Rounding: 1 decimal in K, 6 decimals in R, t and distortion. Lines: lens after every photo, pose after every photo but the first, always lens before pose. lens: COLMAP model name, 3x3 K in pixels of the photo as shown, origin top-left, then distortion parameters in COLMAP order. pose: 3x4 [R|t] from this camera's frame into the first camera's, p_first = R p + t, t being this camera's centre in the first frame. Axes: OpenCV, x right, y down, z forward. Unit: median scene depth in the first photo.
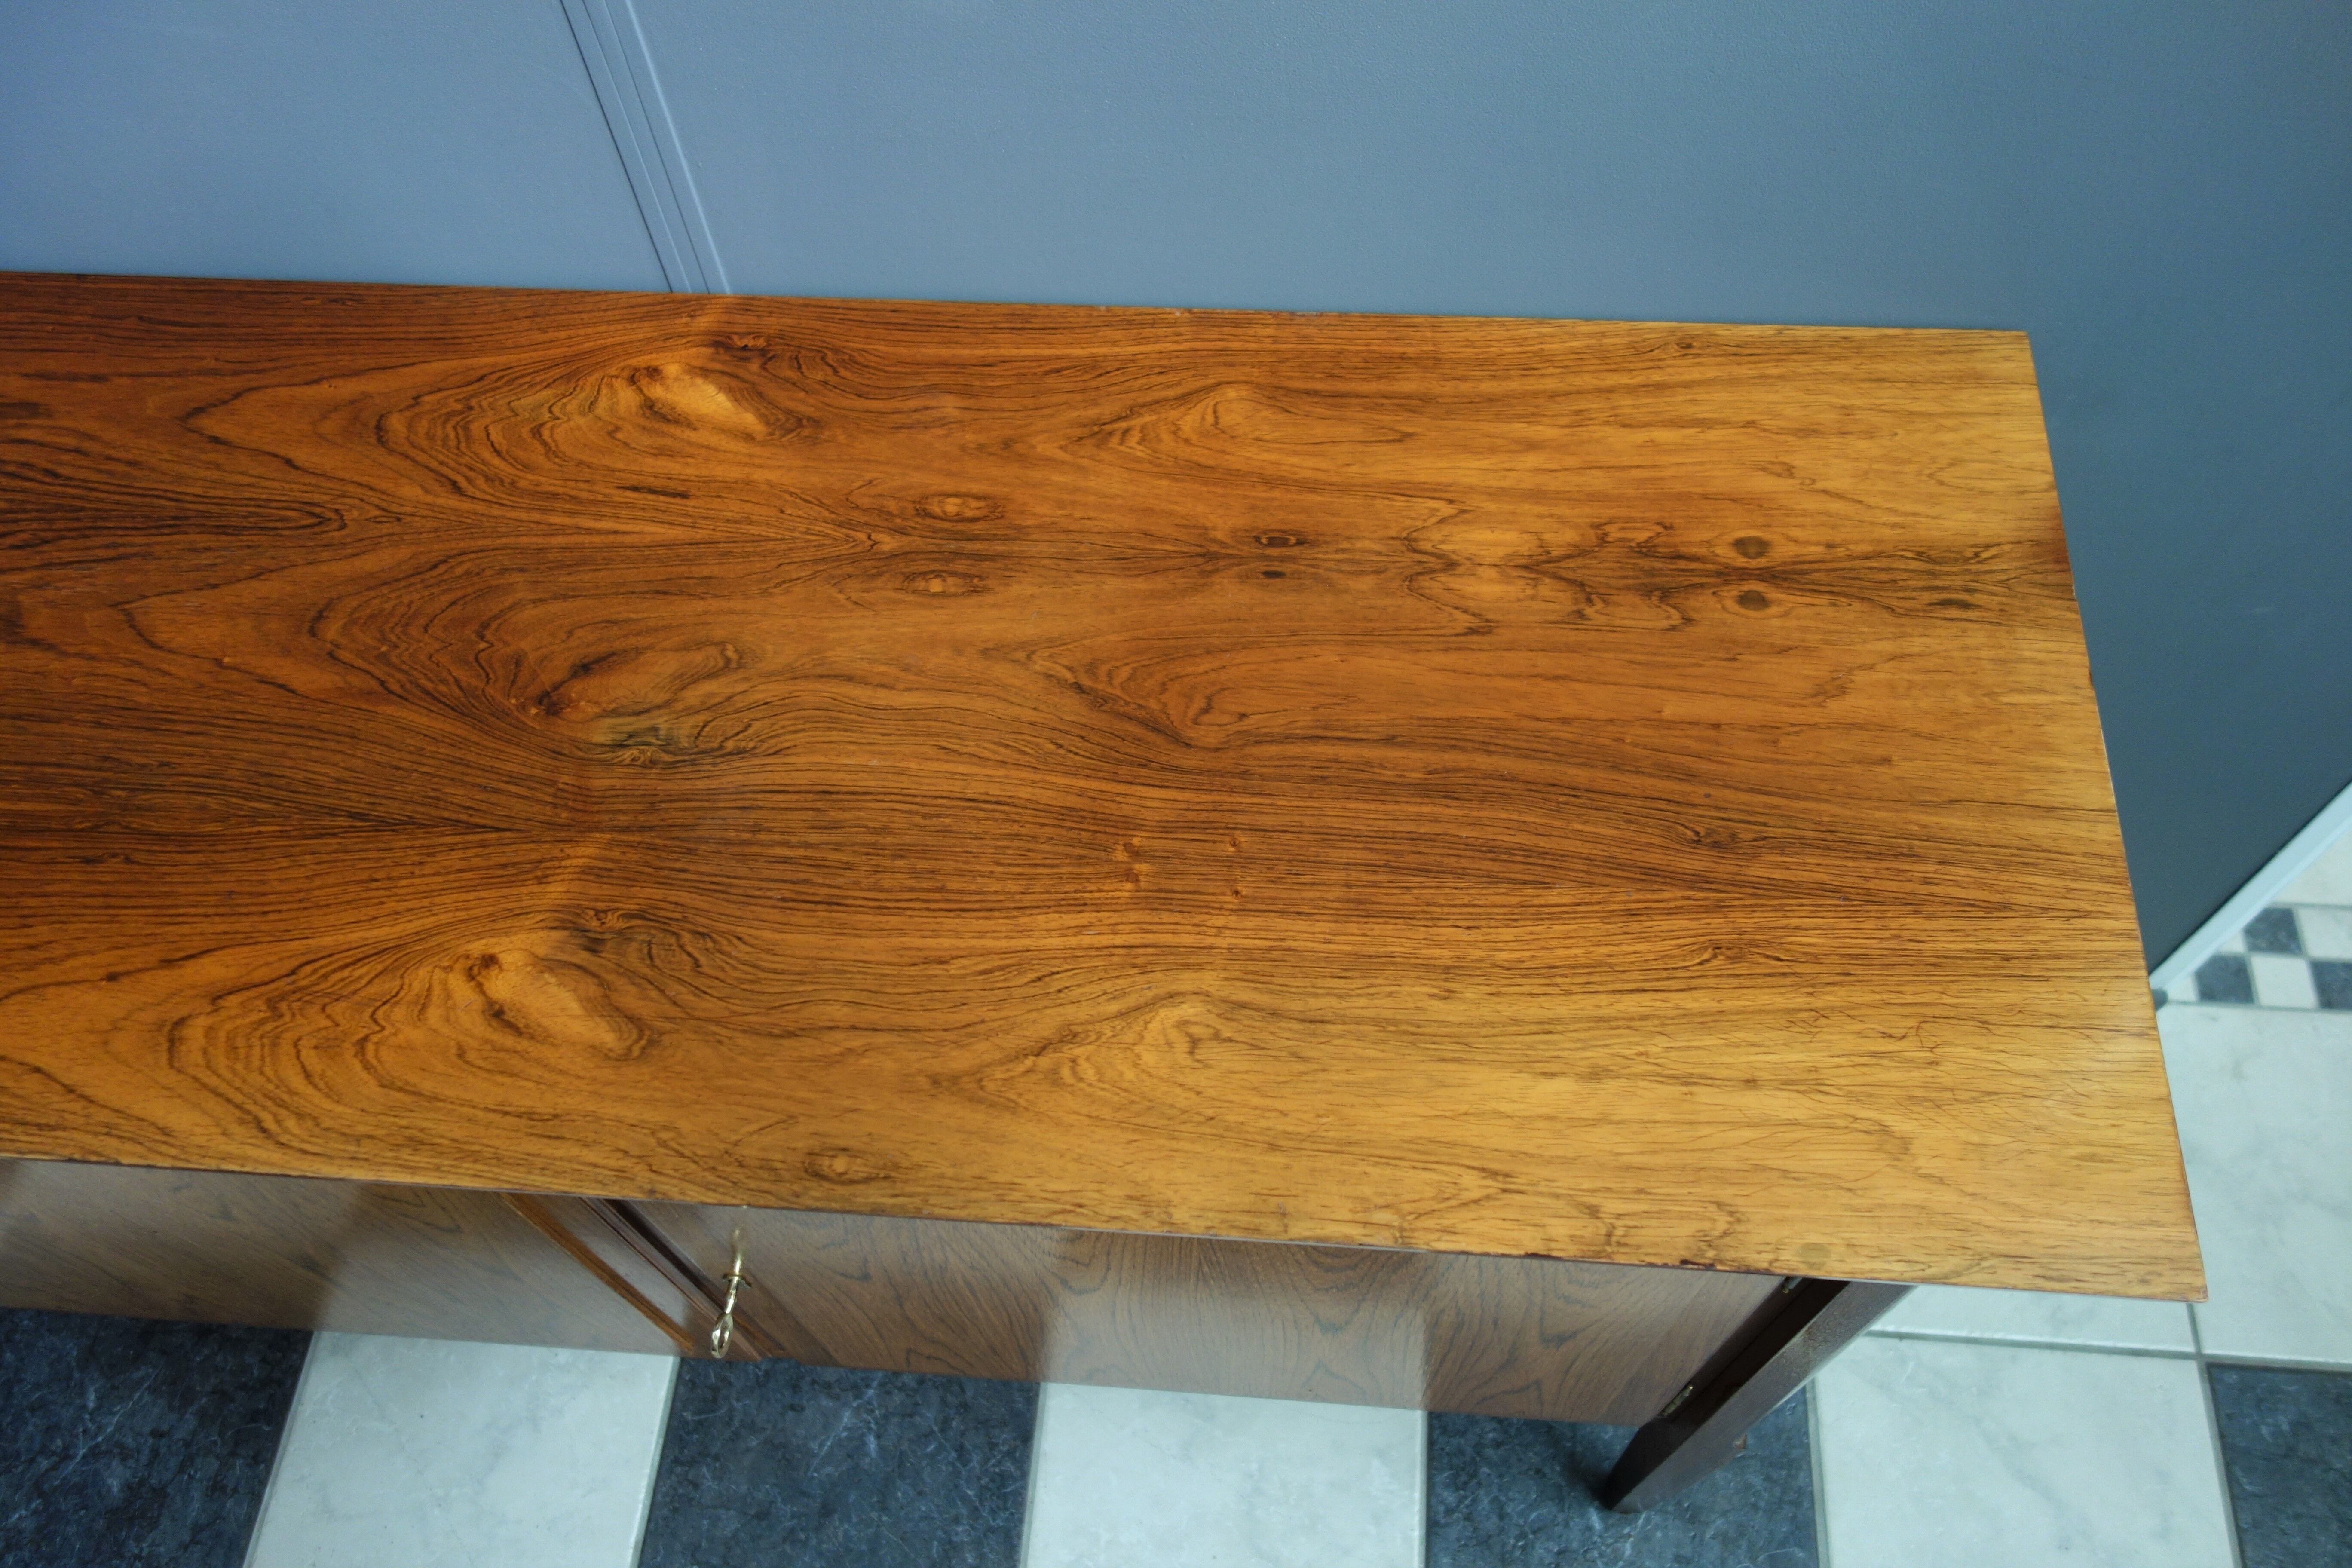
lens RADIAL K [[1845.4, 0, 1174.2], [0, 1845.4, 790.3], [0, 0, 1]] dist [0.012775, -0.015870]
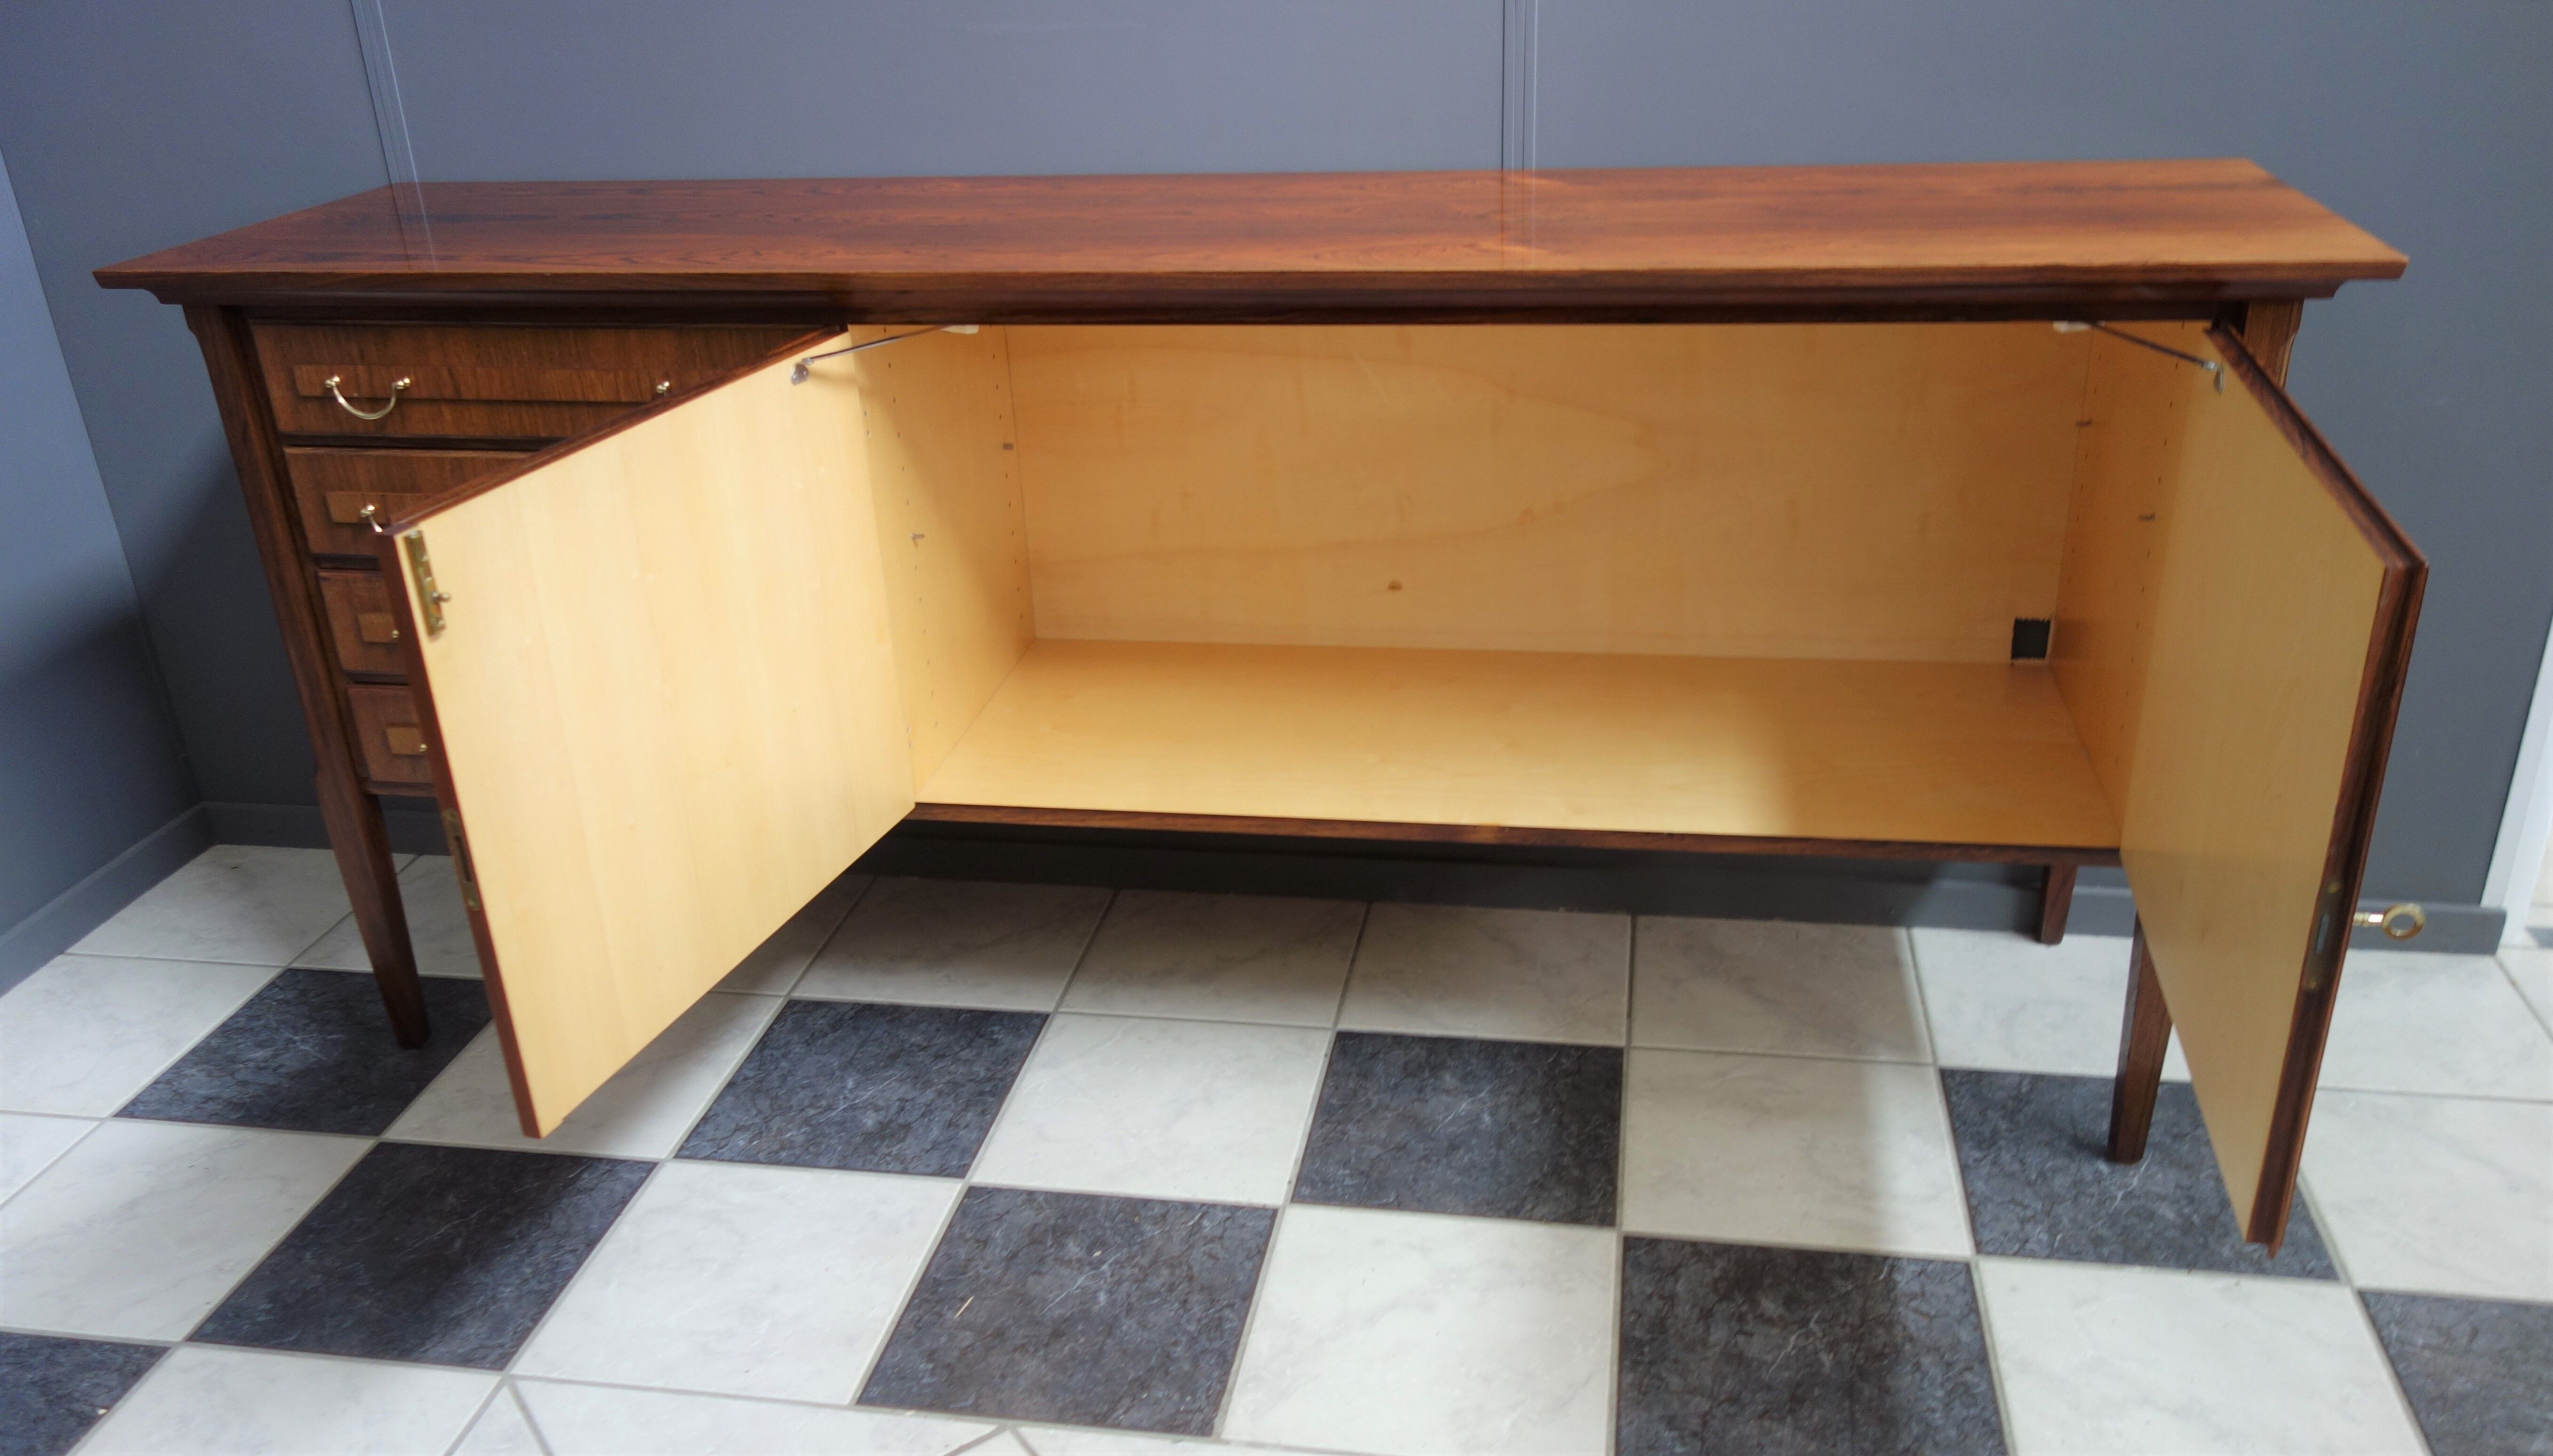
lens RADIAL K [[2009.6, 0, 1292.1], [0, 2009.6, 817.7], [0, 0, 1]] dist [0.004275, 0.003652]
pose [[0.996366, 0.042936, -0.073559, -0.332462], [-0.076993, 0.823346, -0.562294, 1.557438], [0.036422, 0.565914, 0.823659, -0.349478]]
